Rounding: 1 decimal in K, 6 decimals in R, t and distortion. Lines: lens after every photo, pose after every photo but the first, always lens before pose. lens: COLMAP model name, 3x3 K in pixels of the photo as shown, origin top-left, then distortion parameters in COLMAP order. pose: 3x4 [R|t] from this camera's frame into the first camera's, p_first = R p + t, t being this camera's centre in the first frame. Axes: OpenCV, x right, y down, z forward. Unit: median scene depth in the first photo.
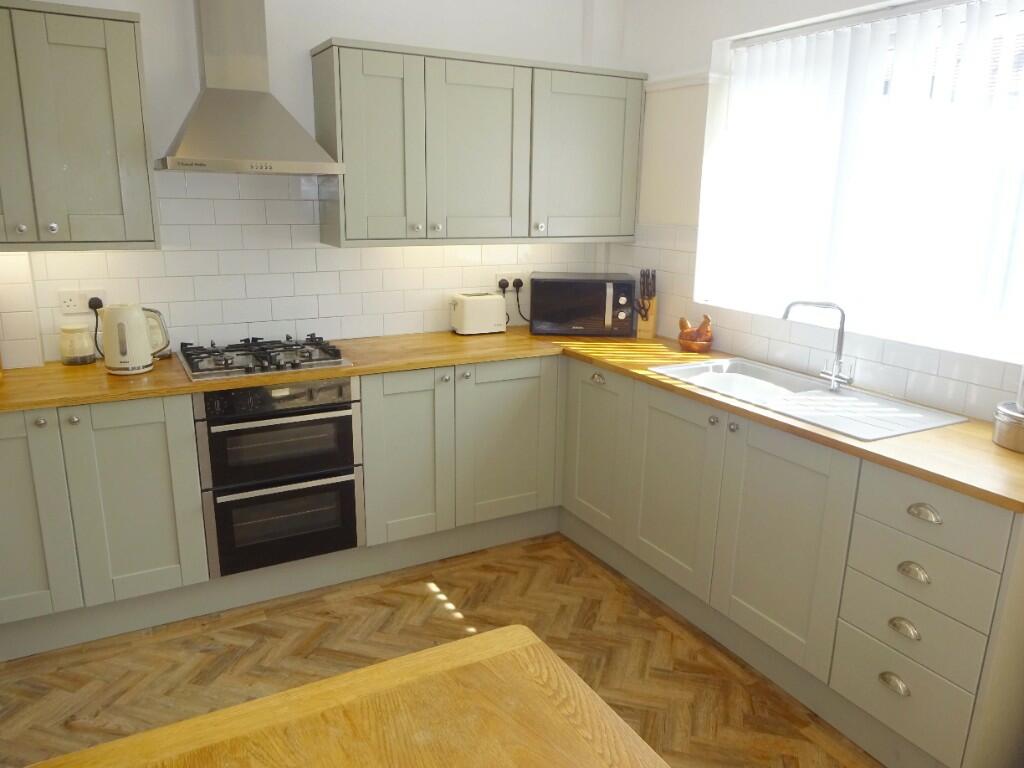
lens RADIAL K [[752.5, 0, 505.2], [0, 752.5, 384.9], [0, 0, 1]] dist [0.001390, 0.005779]
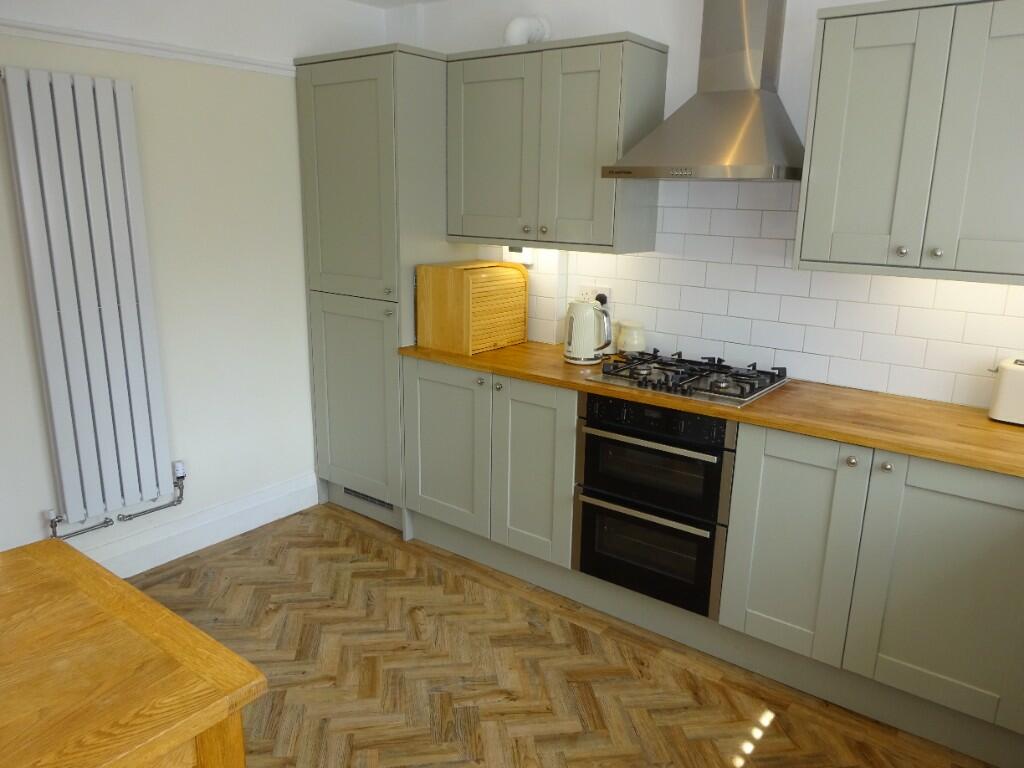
lens RADIAL K [[752.5, 0, 506.5], [0, 752.5, 384.1], [0, 0, 1]] dist [0.001390, 0.005779]
pose [[0.403964, 0.218883, -0.888202, 0.433534], [-0.236649, 0.962905, 0.129662, -0.100307], [0.883635, 0.157813, 0.440777, 0.408730]]
